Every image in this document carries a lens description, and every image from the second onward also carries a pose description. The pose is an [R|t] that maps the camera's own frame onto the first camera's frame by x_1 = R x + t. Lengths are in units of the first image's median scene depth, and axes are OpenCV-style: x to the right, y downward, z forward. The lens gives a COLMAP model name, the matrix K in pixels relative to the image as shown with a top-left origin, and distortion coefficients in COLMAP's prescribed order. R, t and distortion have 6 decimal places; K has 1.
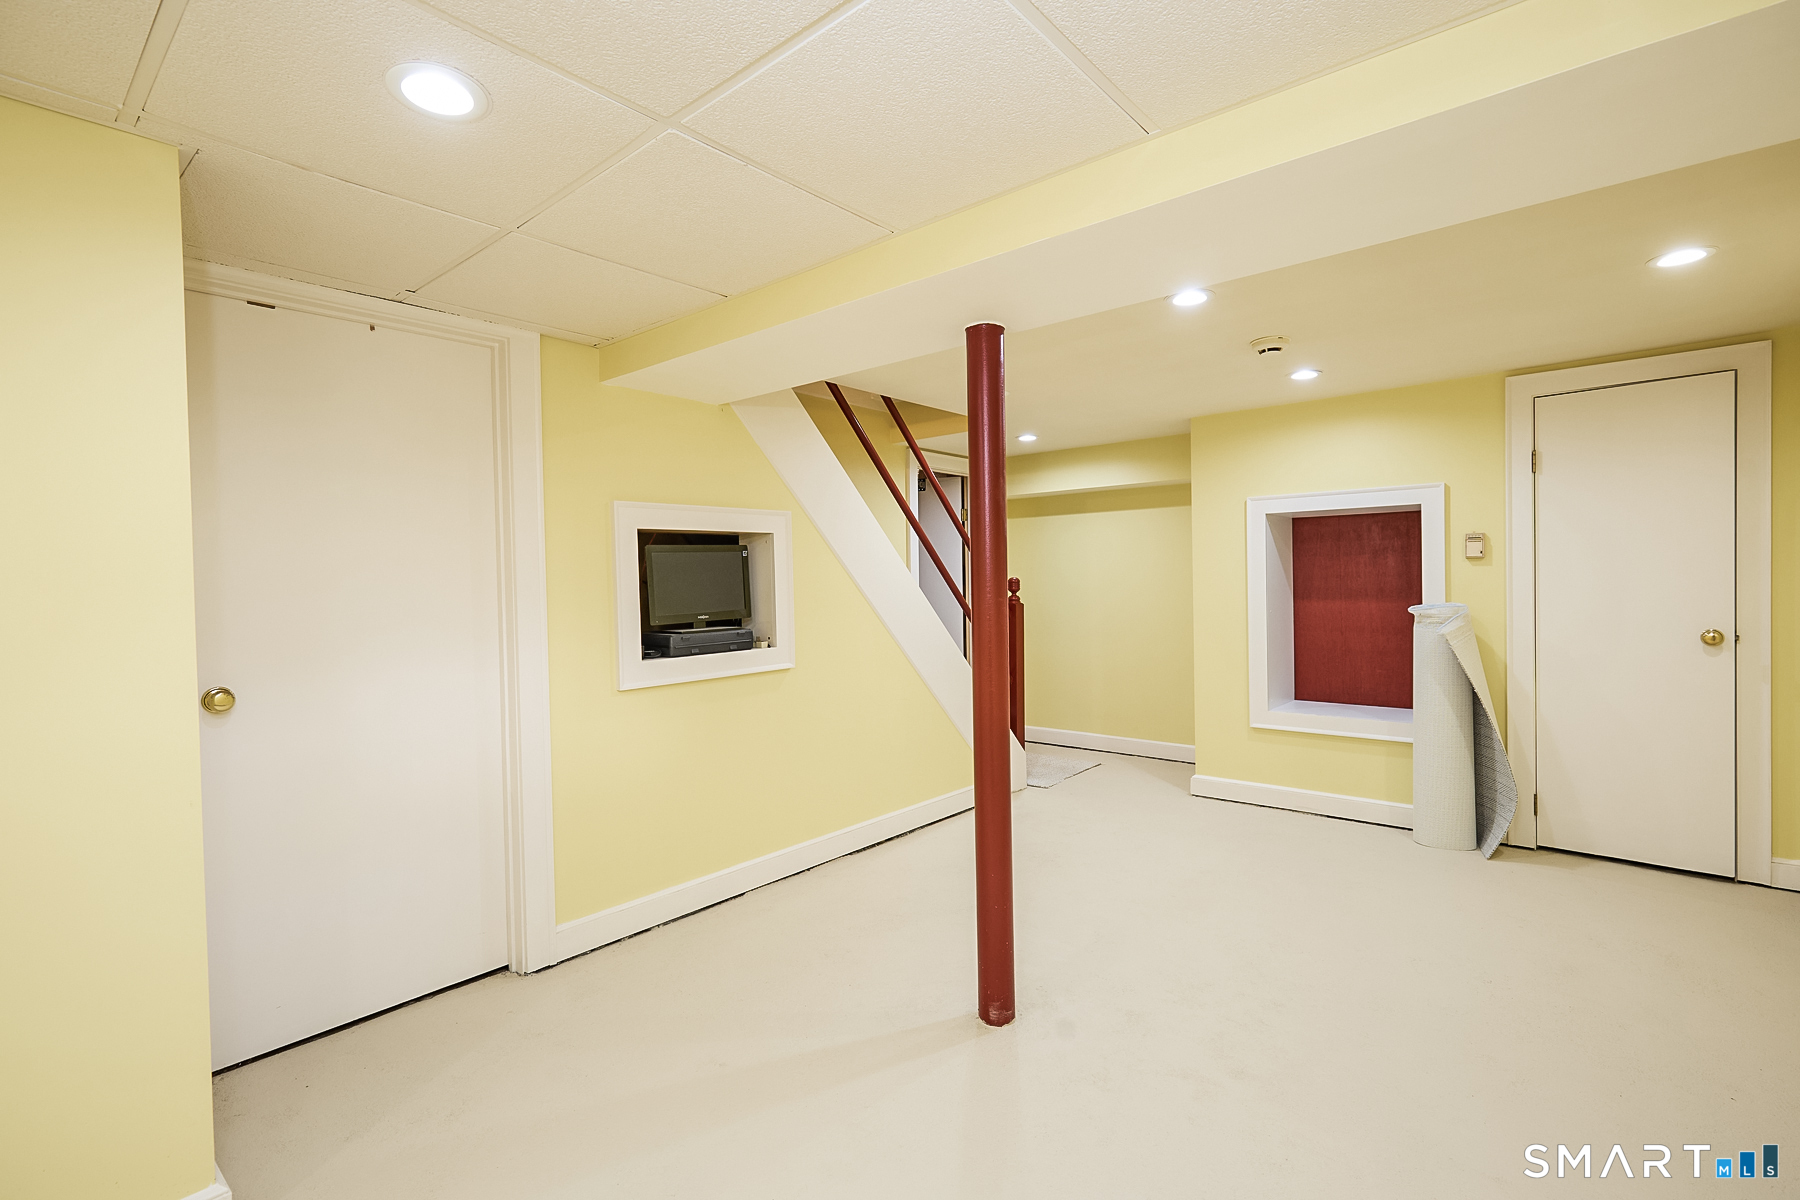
lens RADIAL K [[823.6, 0, 903.5], [0, 823.6, 600.7], [0, 0, 1]] dist [0.001680, -0.001739]
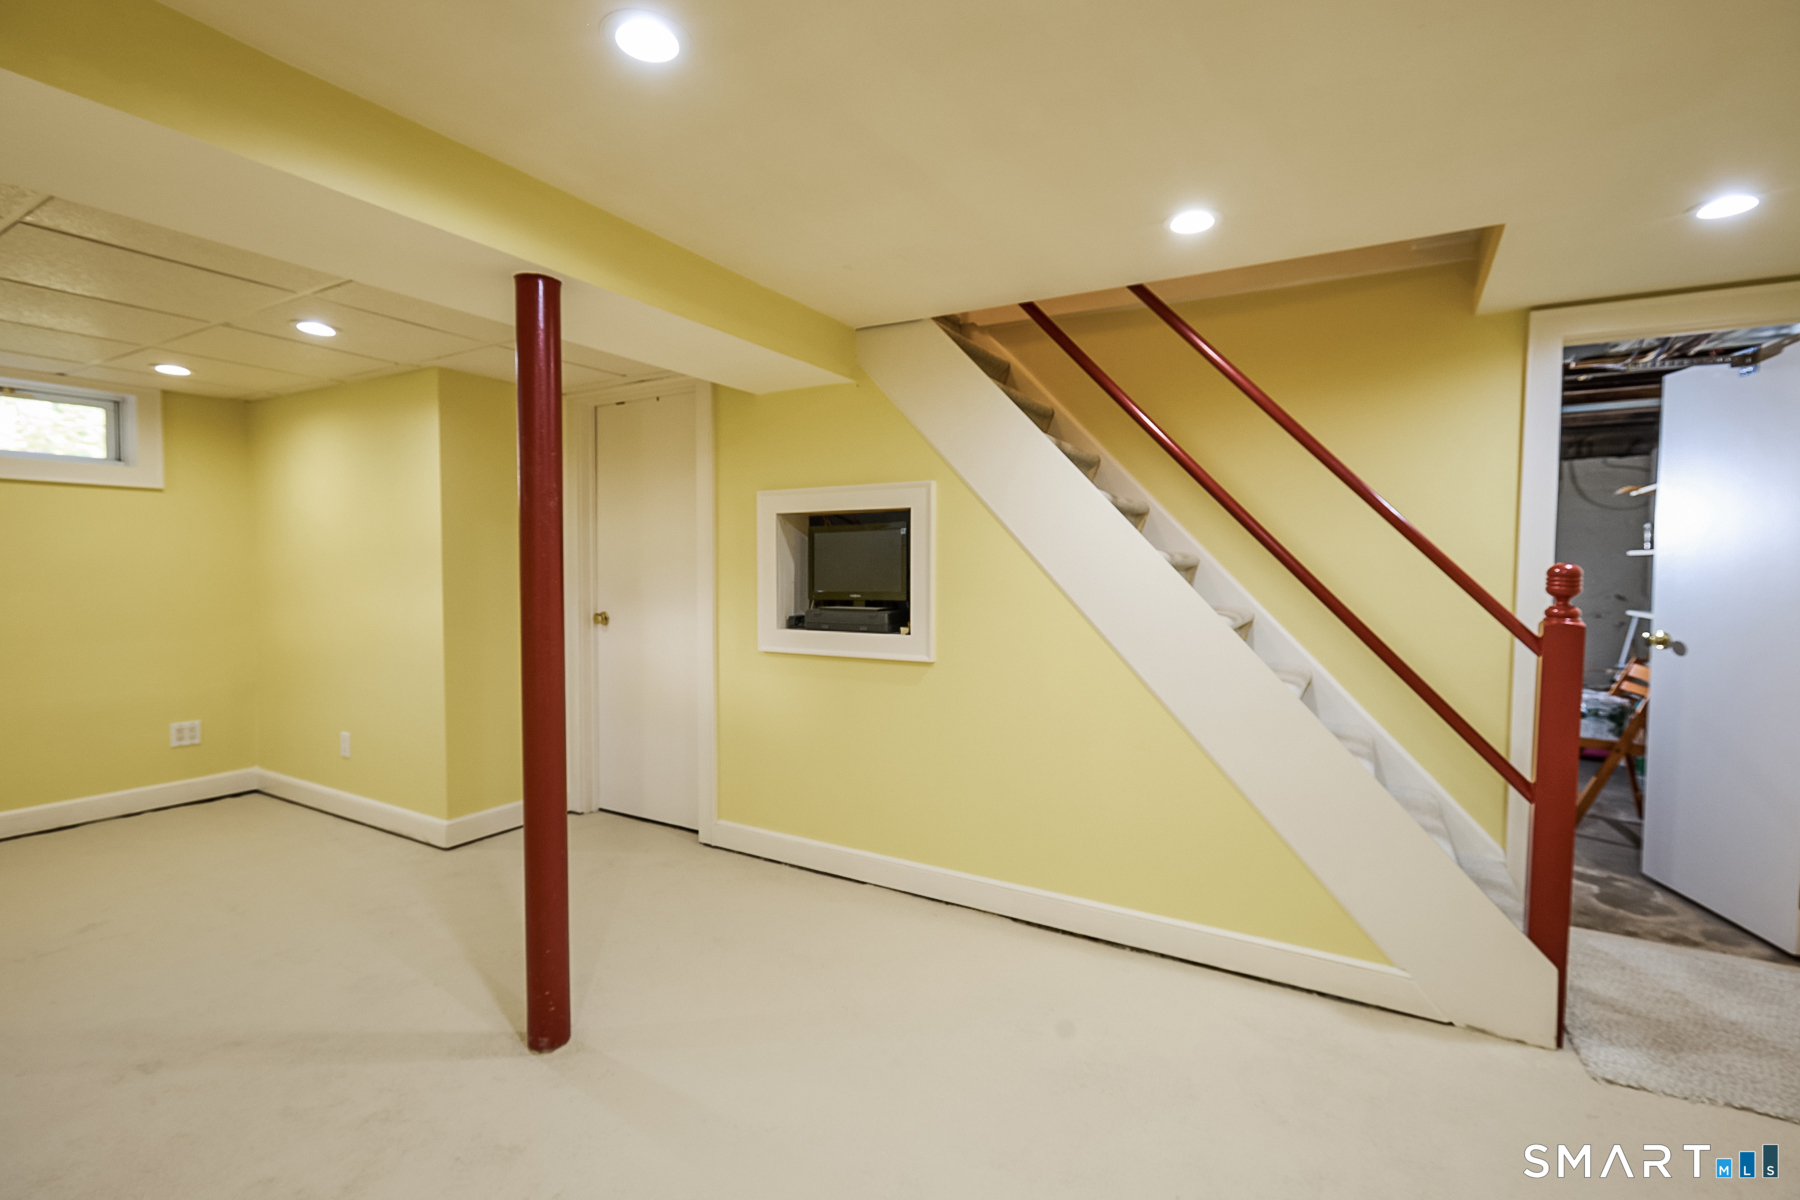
lens RADIAL K [[823.6, 0, 903.5], [0, 823.6, 600.7], [0, 0, 1]] dist [0.001680, -0.001739]
pose [[0.176047, 0.067730, -0.982049, 0.749577], [-0.030400, 0.997528, 0.063348, -0.039766], [0.983912, 0.018702, 0.177671, 0.869765]]
